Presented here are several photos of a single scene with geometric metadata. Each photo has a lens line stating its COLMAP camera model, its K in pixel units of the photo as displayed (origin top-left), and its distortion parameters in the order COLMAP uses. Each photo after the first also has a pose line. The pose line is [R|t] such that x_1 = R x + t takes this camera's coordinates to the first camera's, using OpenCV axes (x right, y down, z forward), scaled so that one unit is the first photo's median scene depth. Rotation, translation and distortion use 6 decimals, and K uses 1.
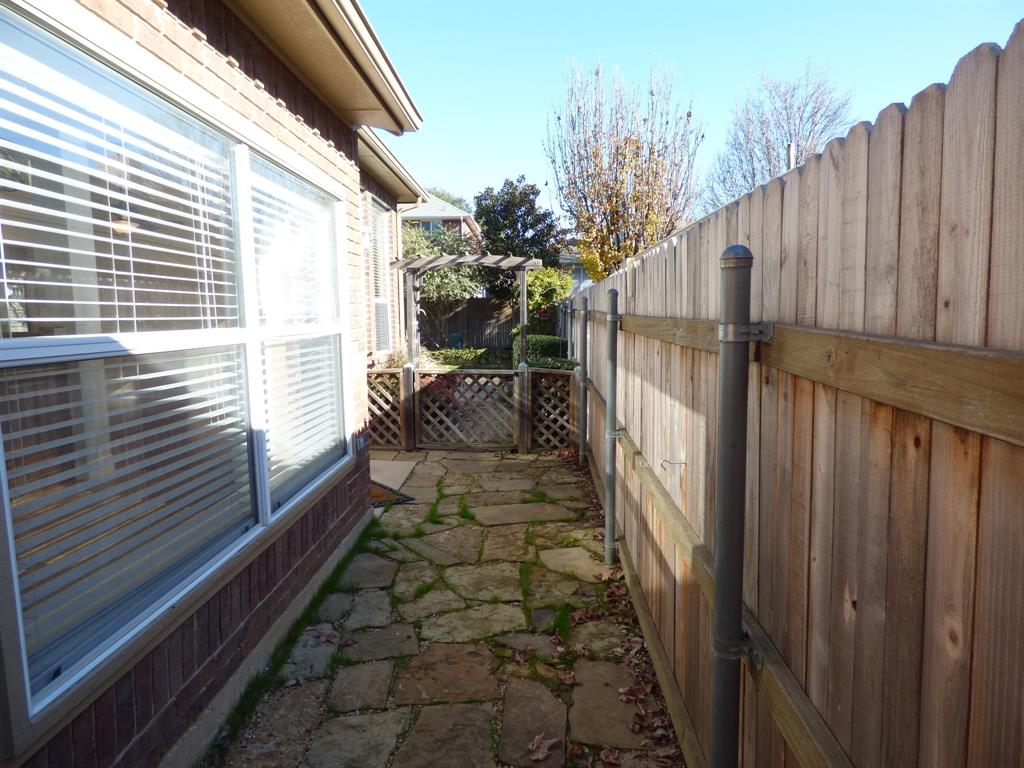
lens RADIAL K [[608.3, 0, 512.4], [0, 608.3, 378.6], [0, 0, 1]] dist [-0.013038, -0.001259]
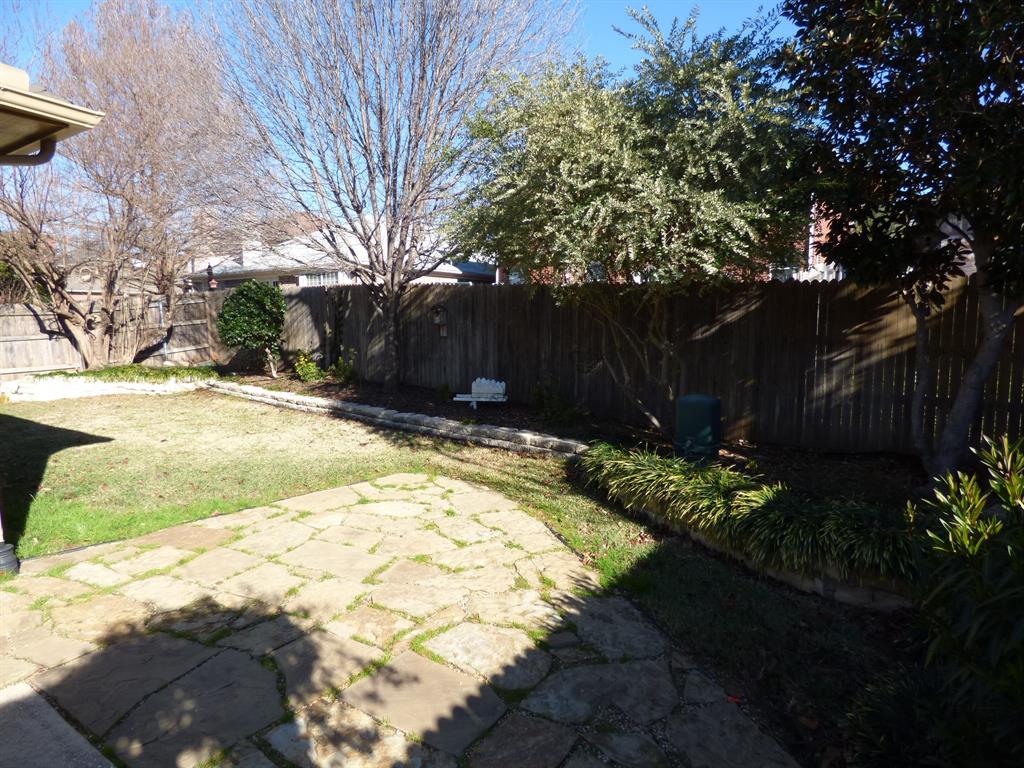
lens RADIAL K [[608.3, 0, 516.4], [0, 608.3, 385.4], [0, 0, 1]] dist [-0.013038, -0.001259]
pose [[0.841949, 0.065266, -0.535595, -0.005717], [-0.062202, 0.997780, 0.023805, -0.076473], [0.535960, 0.013273, 0.844139, 0.649503]]
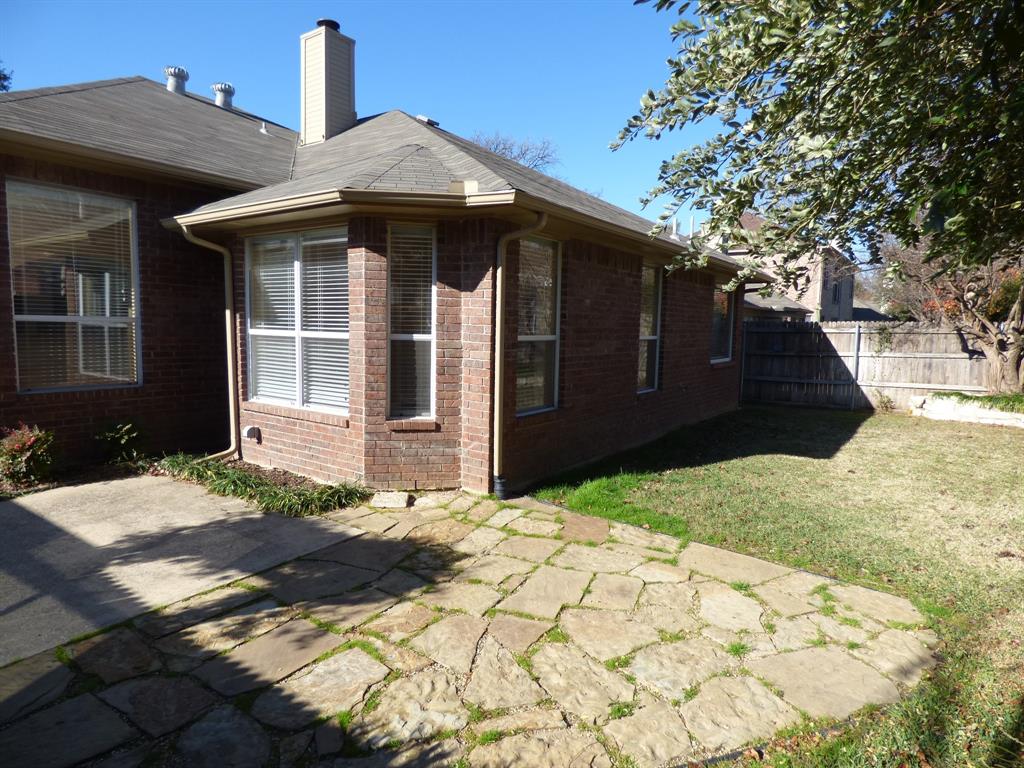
lens RADIAL K [[608.3, 0, 516.1], [0, 608.3, 382.4], [0, 0, 1]] dist [-0.013038, -0.001259]
pose [[-0.551186, 0.078269, -0.830703, 0.015273], [-0.104612, 0.981252, 0.161865, -0.149262], [0.827799, 0.176120, -0.532665, 1.180128]]
